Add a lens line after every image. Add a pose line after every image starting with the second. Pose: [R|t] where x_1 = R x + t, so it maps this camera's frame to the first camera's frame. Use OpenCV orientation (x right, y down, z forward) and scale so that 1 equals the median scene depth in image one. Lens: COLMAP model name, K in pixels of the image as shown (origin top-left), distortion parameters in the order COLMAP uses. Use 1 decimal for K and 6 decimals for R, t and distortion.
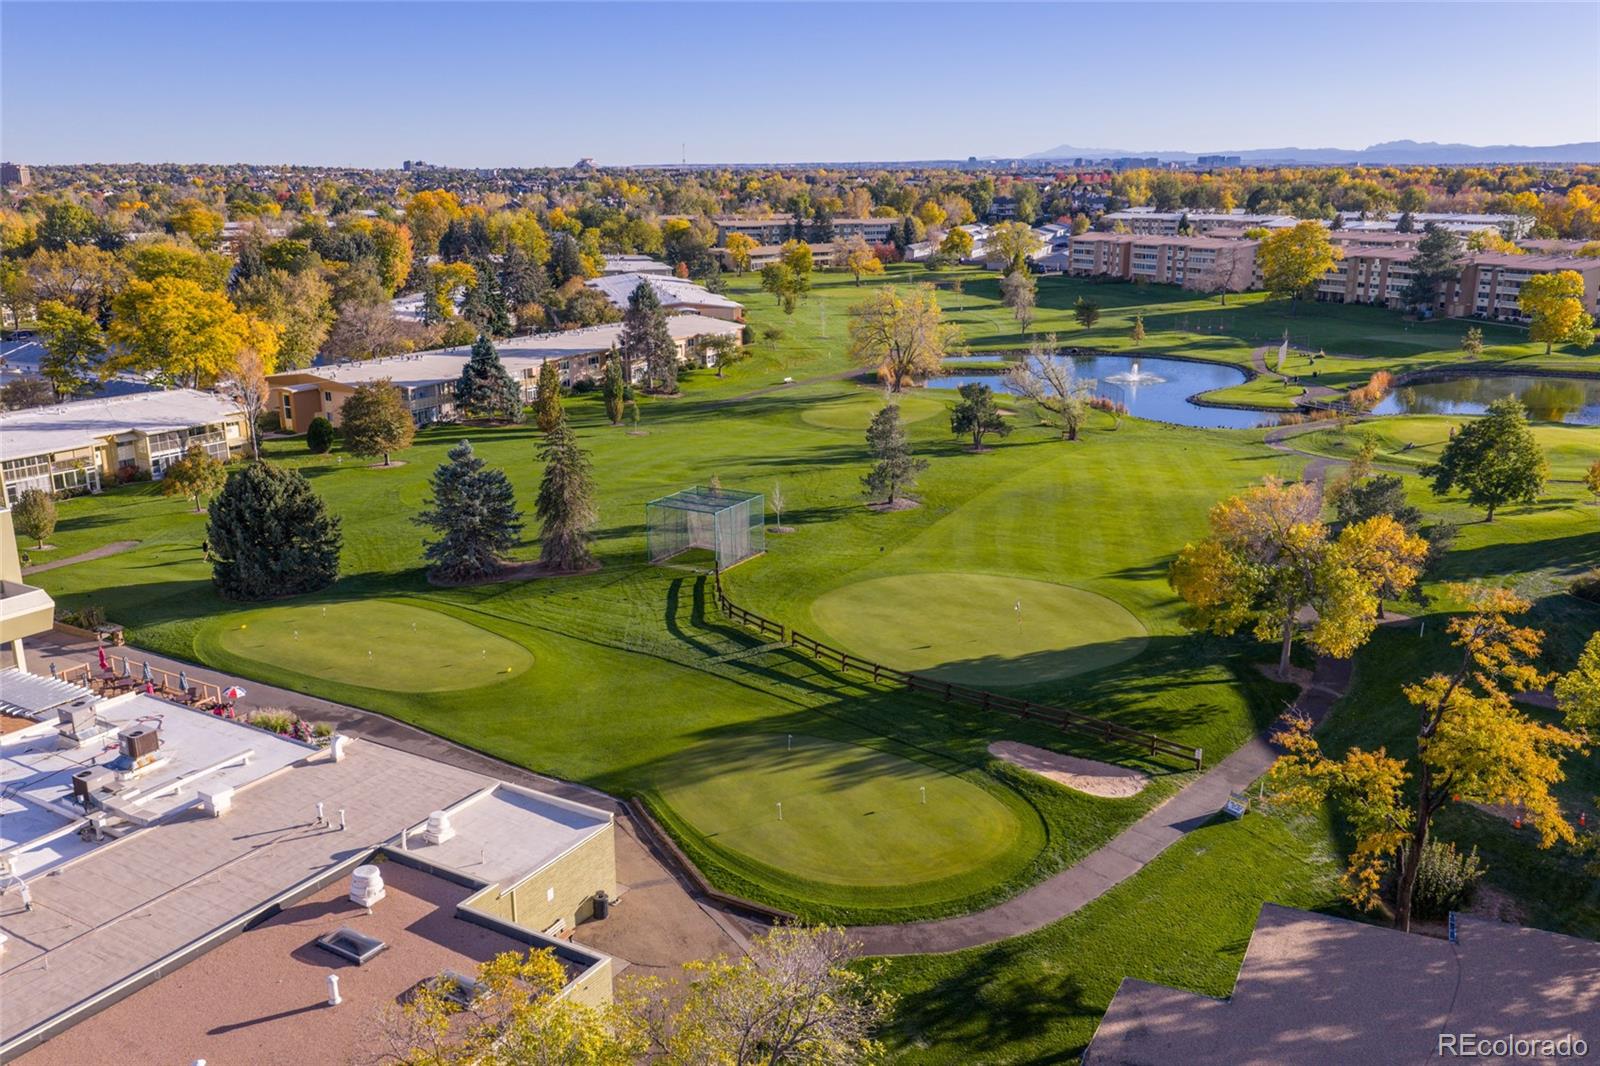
lens RADIAL K [[1327.0, 0, 803.9], [0, 1327.0, 531.6], [0, 0, 1]] dist [0.008696, -0.005874]
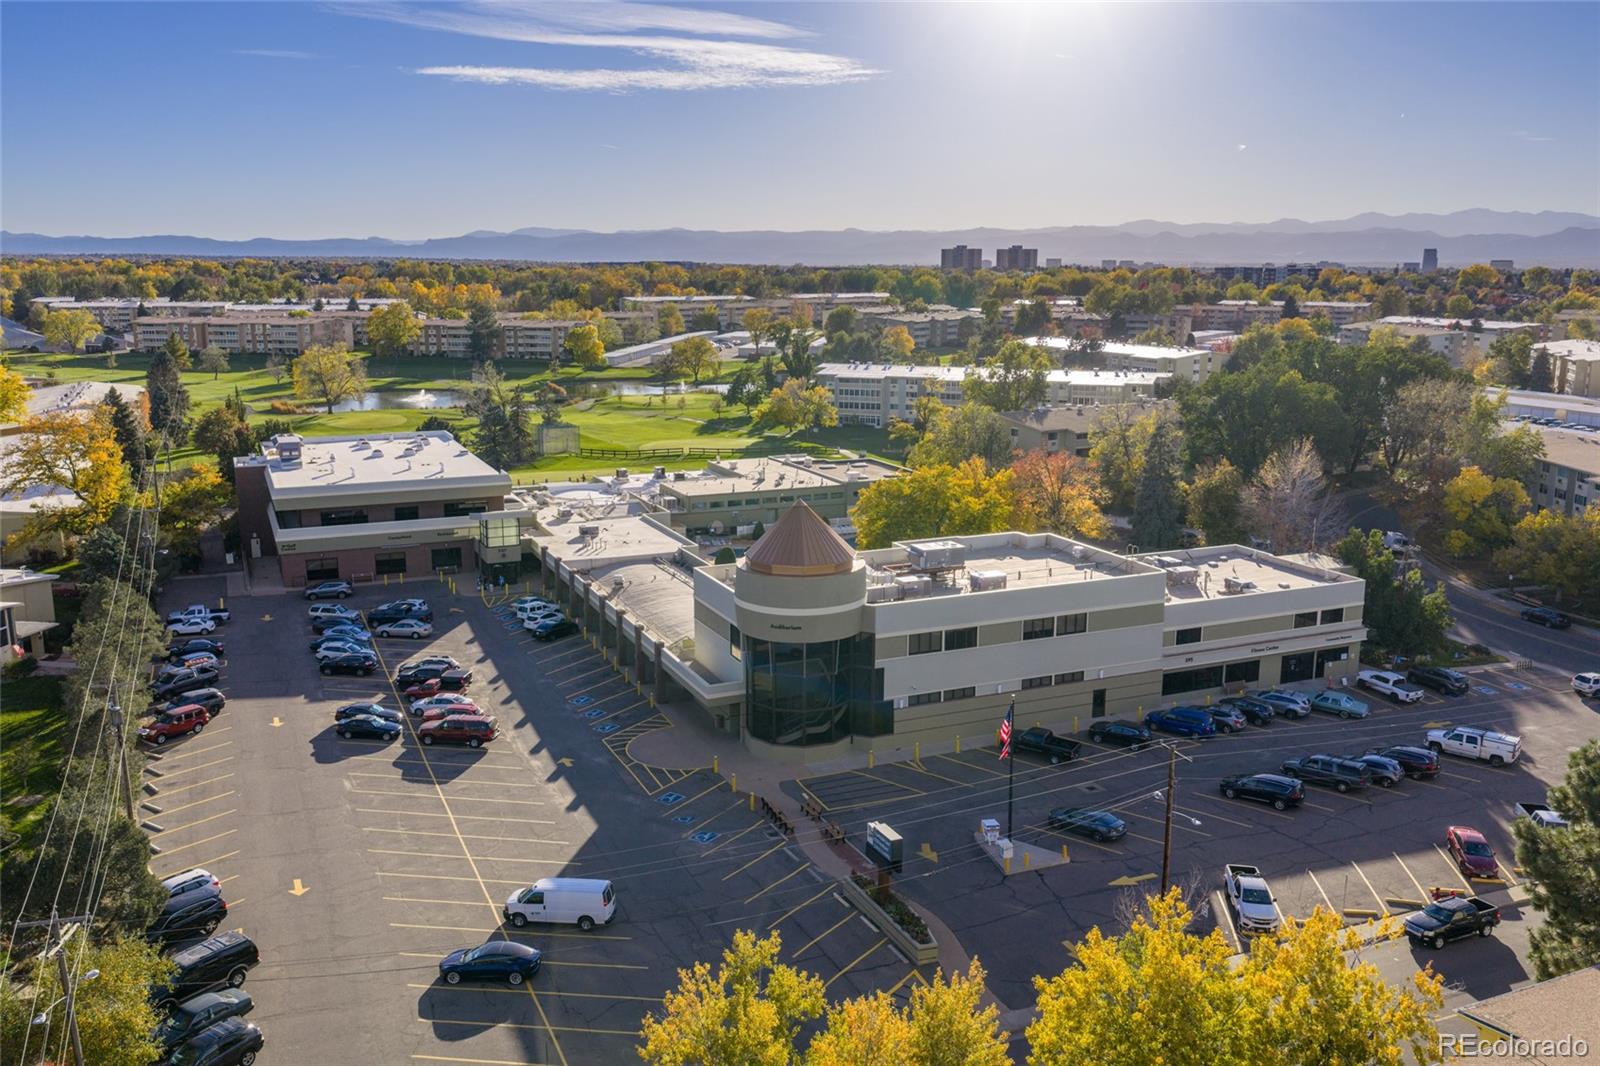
lens RADIAL K [[1327.0, 0, 803.9], [0, 1327.0, 531.6], [0, 0, 1]] dist [0.008696, -0.005874]
pose [[0.573974, -0.156089, 0.803859, -0.638288], [0.207363, 0.977374, 0.041719, 0.055214], [-0.792183, 0.142745, 0.593354, -0.231529]]
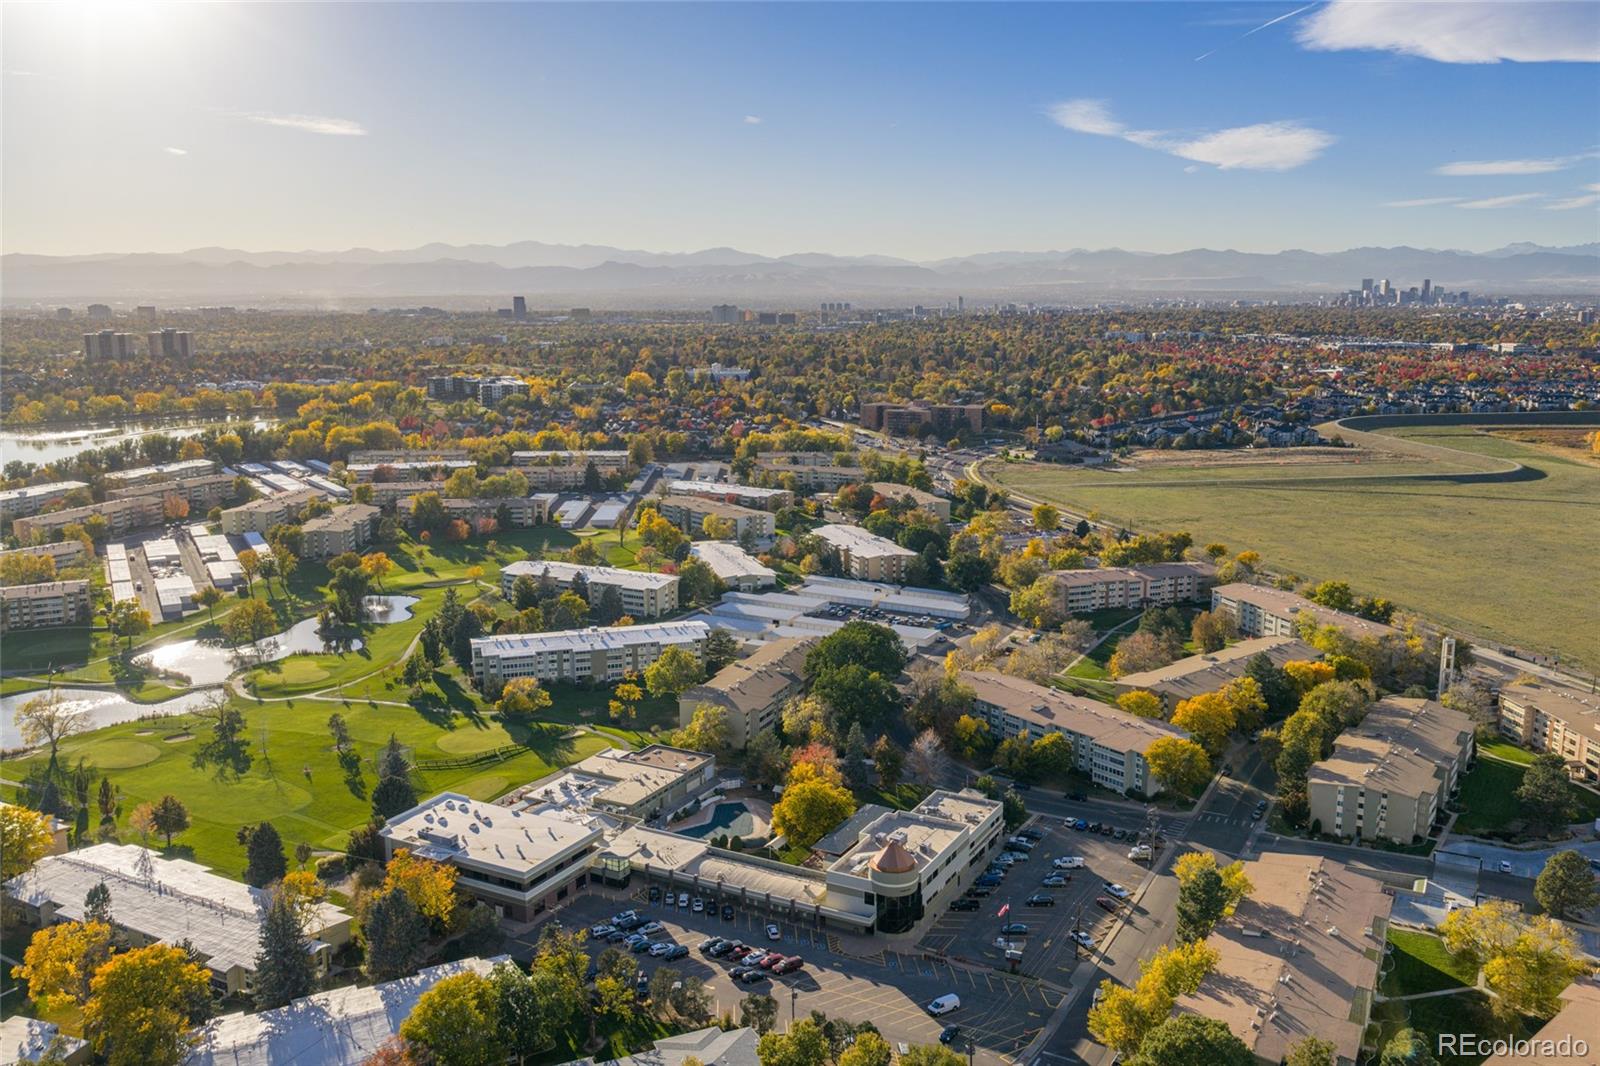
lens RADIAL K [[1327.0, 0, 803.9], [0, 1327.0, 531.6], [0, 0, 1]] dist [0.008696, -0.005874]
pose [[-0.047570, -0.175004, 0.983418, -1.225547], [0.262650, 0.947695, 0.181352, -0.325011], [-0.963718, 0.266922, 0.000883, -0.025122]]
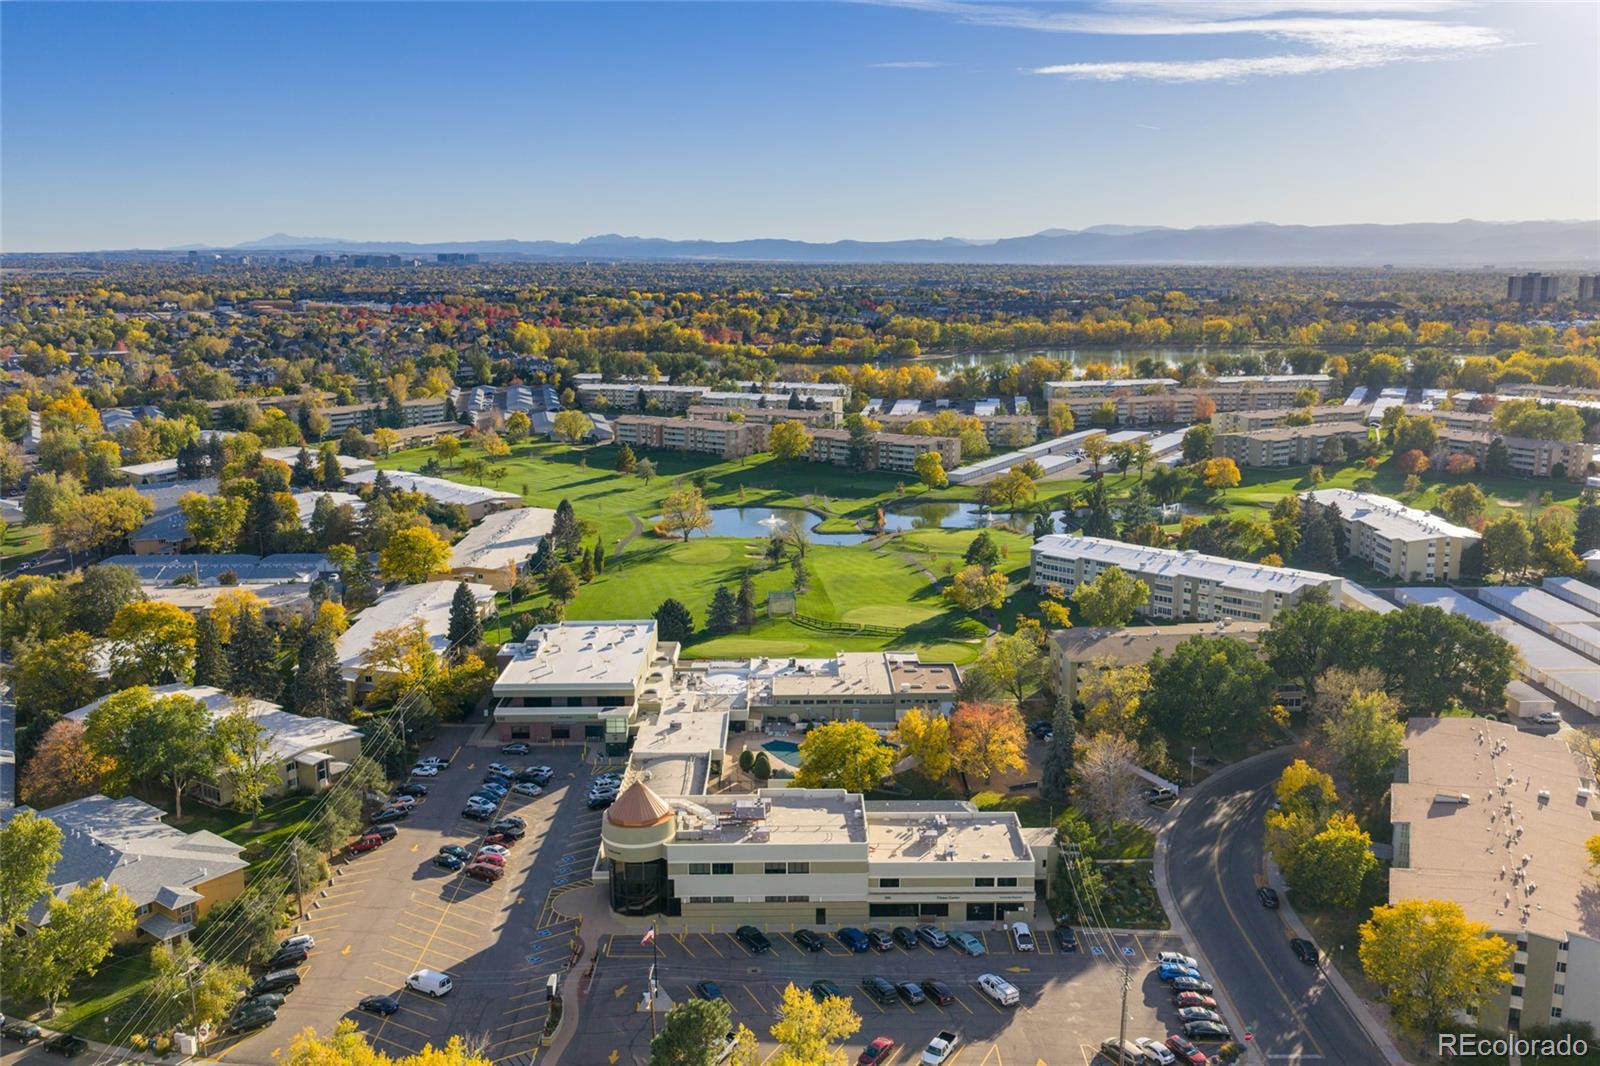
lens RADIAL K [[1351.1, 0, 800.0], [0, 1351.1, 533.0], [0, 0, 1]] dist [0.010318, -0.008306]
pose [[0.855039, -0.101518, 0.508529, -0.608239], [0.135308, 0.990355, -0.029801, -0.025322], [-0.500599, 0.094289, 0.860529, -0.628481]]
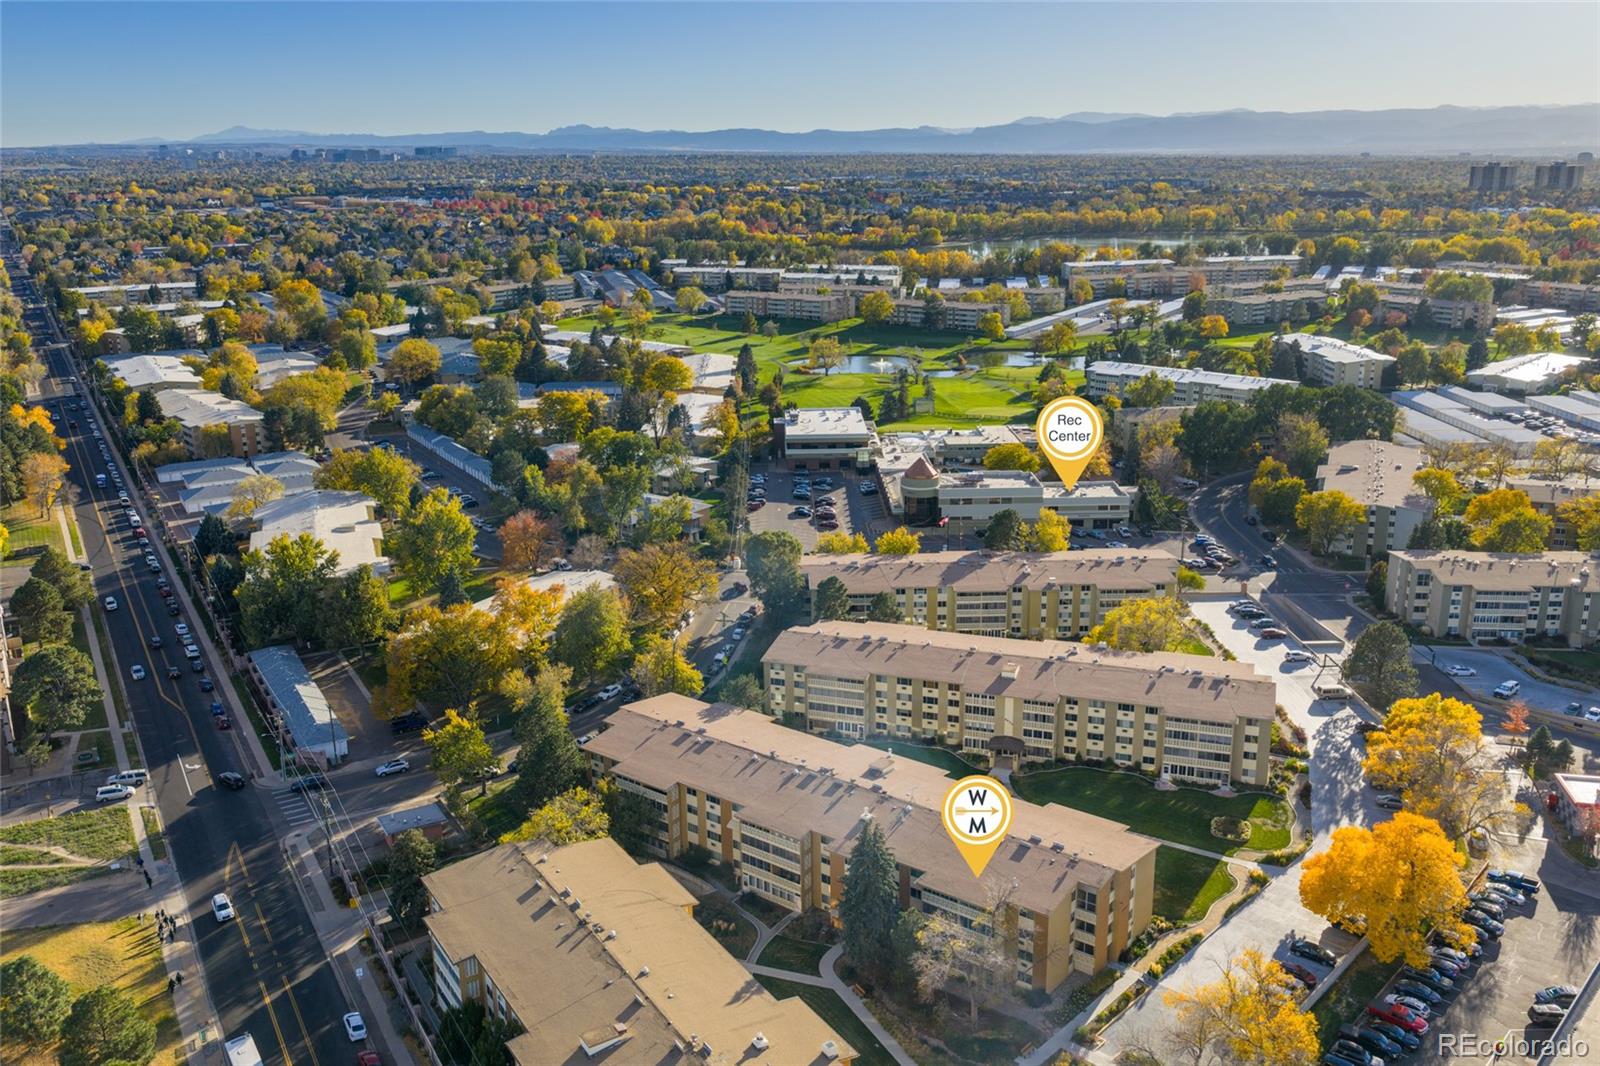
lens RADIAL K [[1351.1, 0, 800.0], [0, 1351.1, 533.0], [0, 0, 1]] dist [0.010318, -0.008306]
pose [[0.844668, -0.149533, 0.513981, -1.087273], [0.145471, 0.988177, 0.048426, 0.054233], [-0.515145, 0.033865, 0.856434, -1.009972]]
